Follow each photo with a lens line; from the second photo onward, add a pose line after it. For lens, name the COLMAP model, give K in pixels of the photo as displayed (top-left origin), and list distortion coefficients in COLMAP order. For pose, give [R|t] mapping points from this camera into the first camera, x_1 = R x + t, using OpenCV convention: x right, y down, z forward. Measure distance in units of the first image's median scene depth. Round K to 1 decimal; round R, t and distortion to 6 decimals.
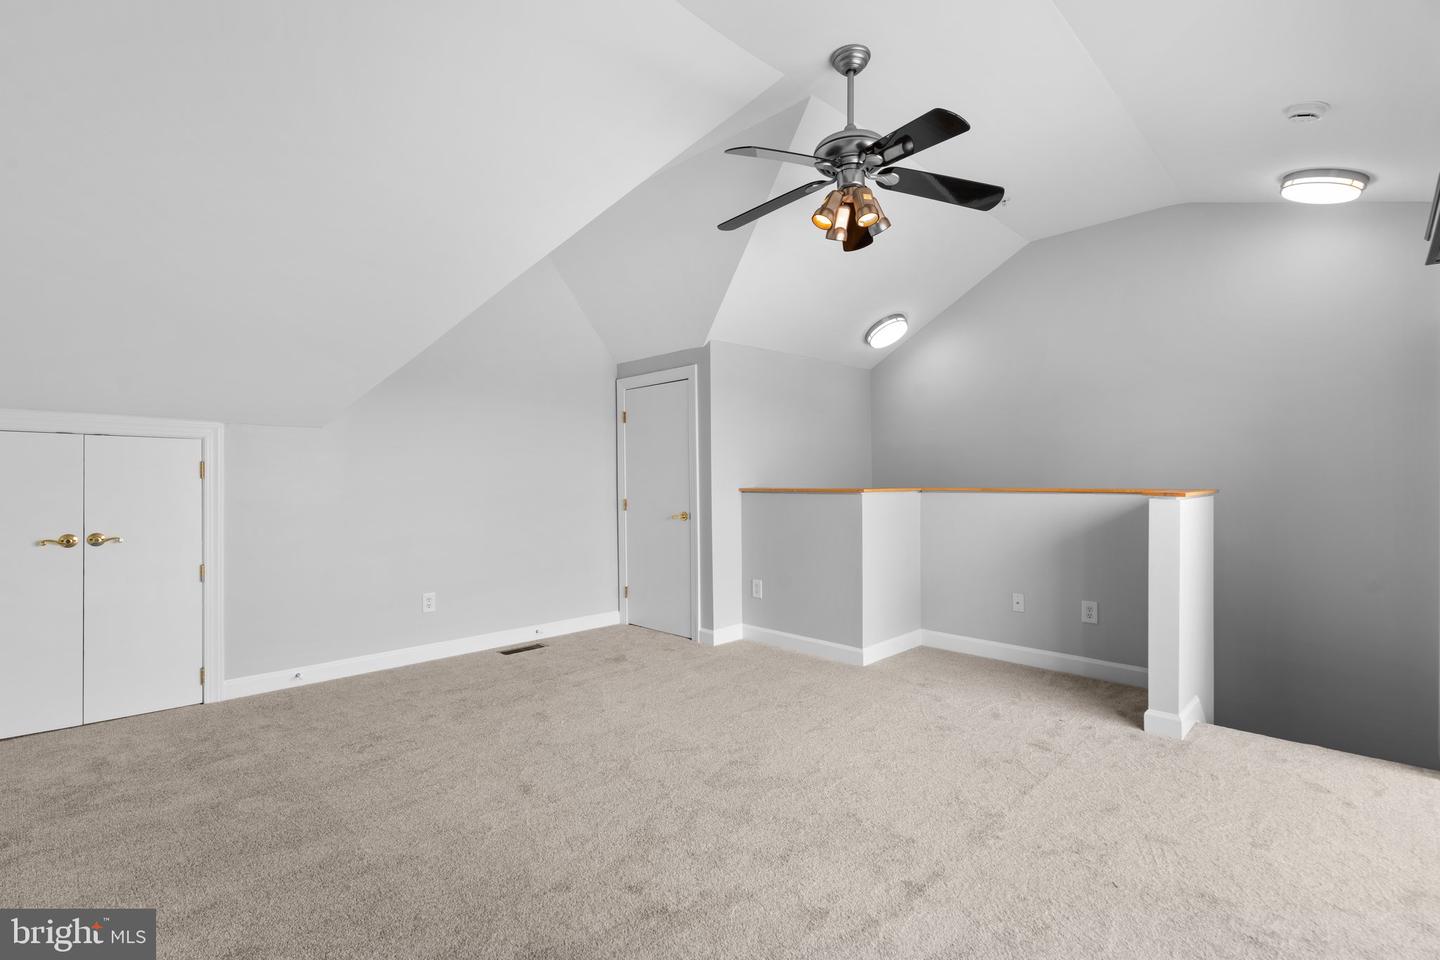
lens RADIAL K [[651.5, 0, 719.7], [0, 651.5, 461.8], [0, 0, 1]] dist [0.001232, 0.000100]
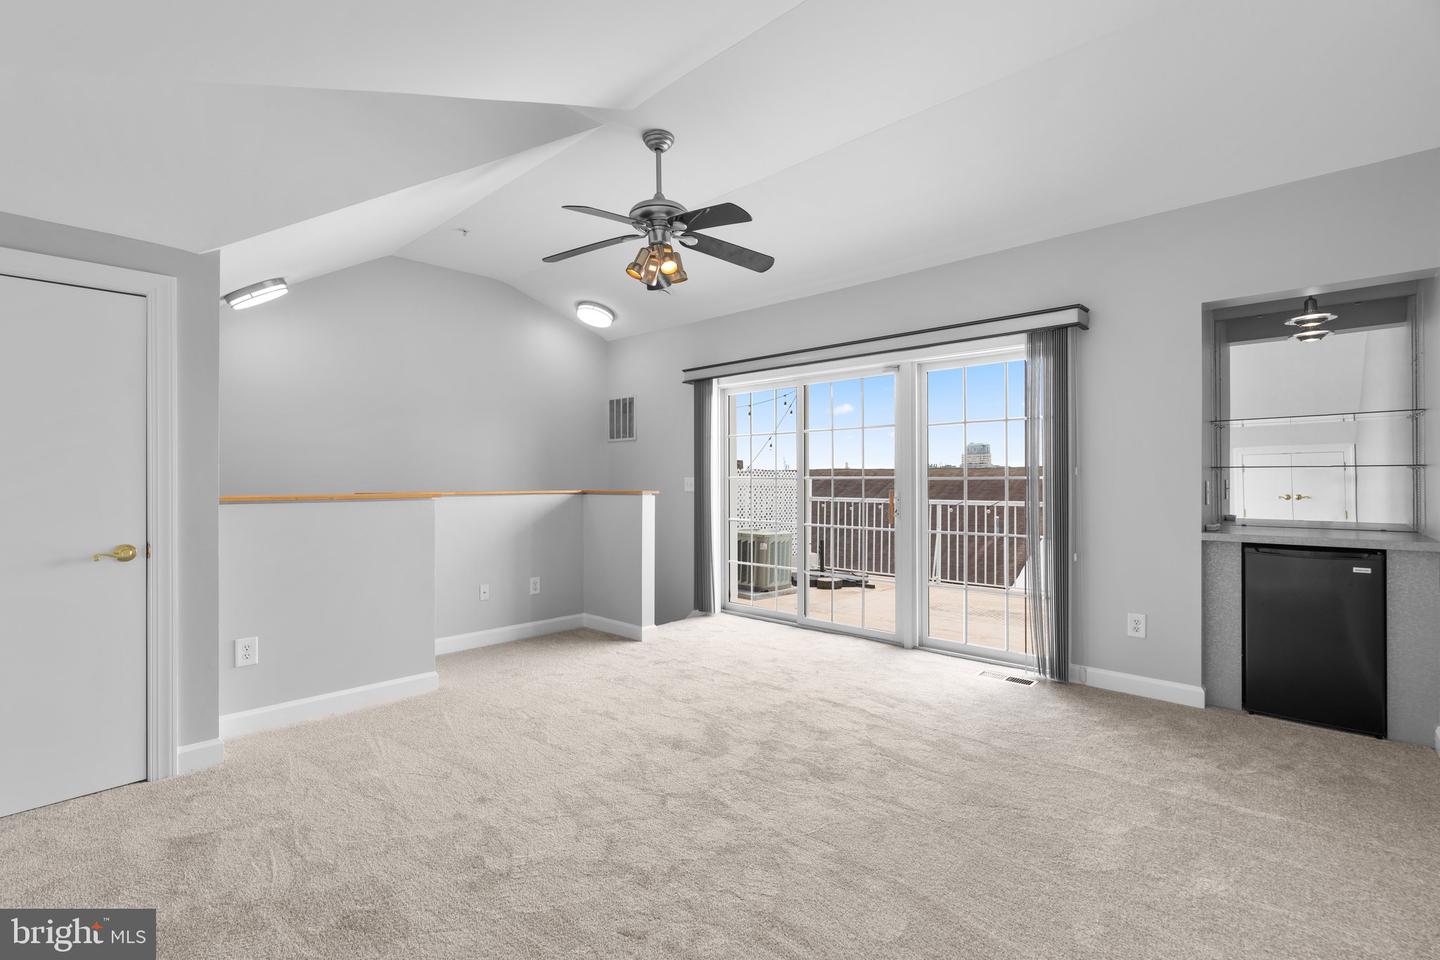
lens RADIAL K [[658.8, 0, 720.0], [0, 658.8, 480.0], [0, 0, 1]] dist [0.014247, 0.000029]
pose [[-0.041422, 0.013437, 0.999051, -0.909468], [-0.020025, 0.999698, -0.014276, 0.042677], [-0.998941, -0.020597, -0.041140, 0.854917]]
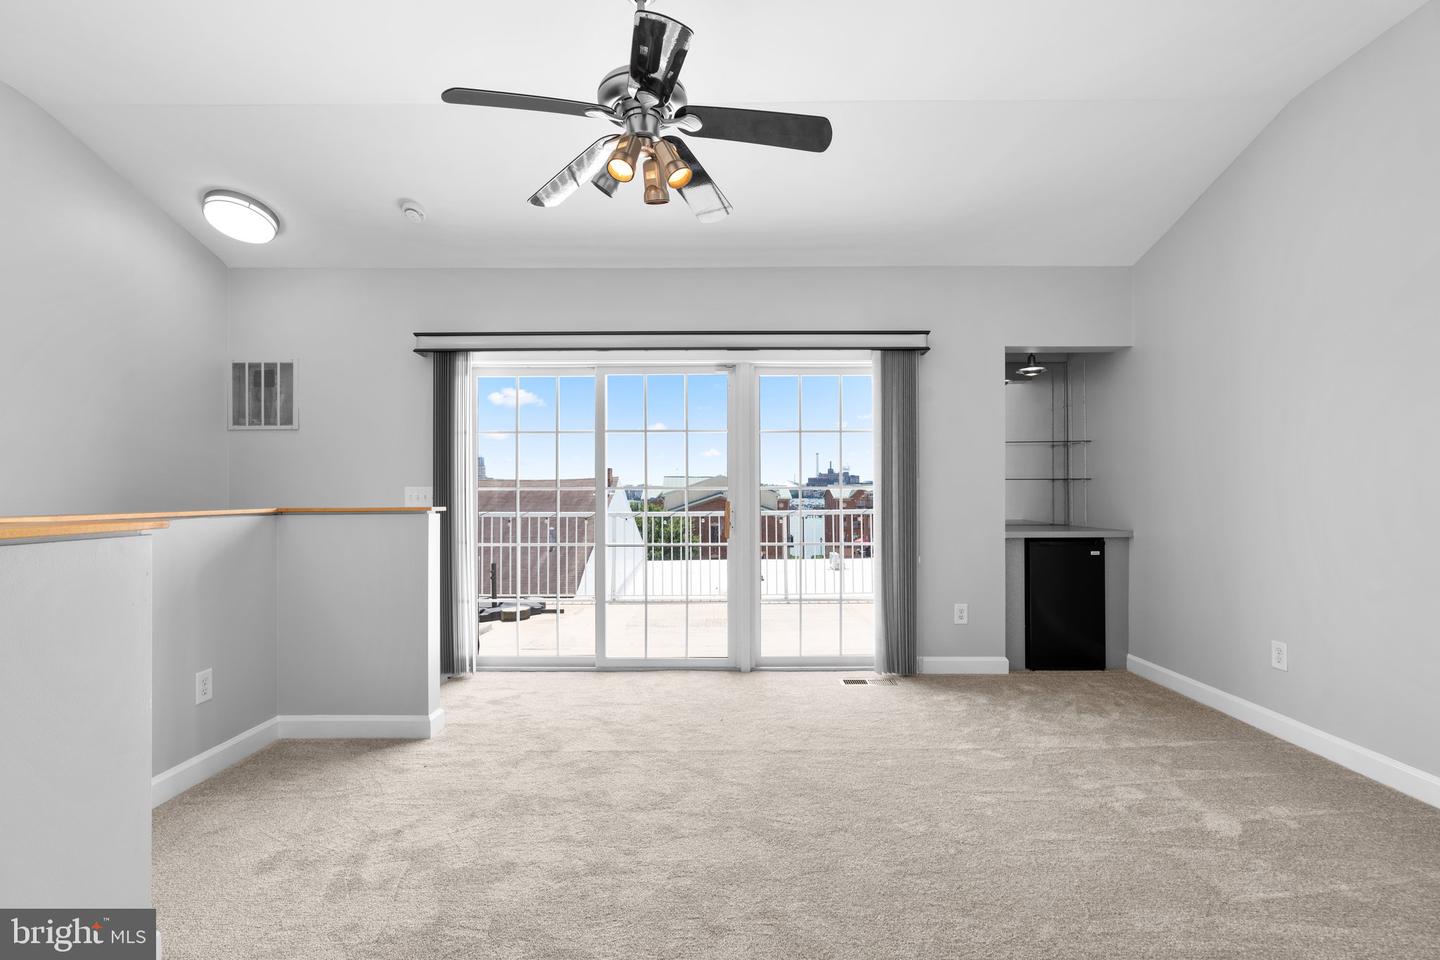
lens RADIAL K [[660.2, 0, 719.7], [0, 660.2, 491.8], [0, 0, 1]] dist [-0.003903, -0.000050]
pose [[-0.711722, 0.015293, 0.702294, -0.389979], [-0.001836, 0.999719, -0.023631, 0.048757], [-0.702459, -0.018108, -0.711494, 1.371515]]
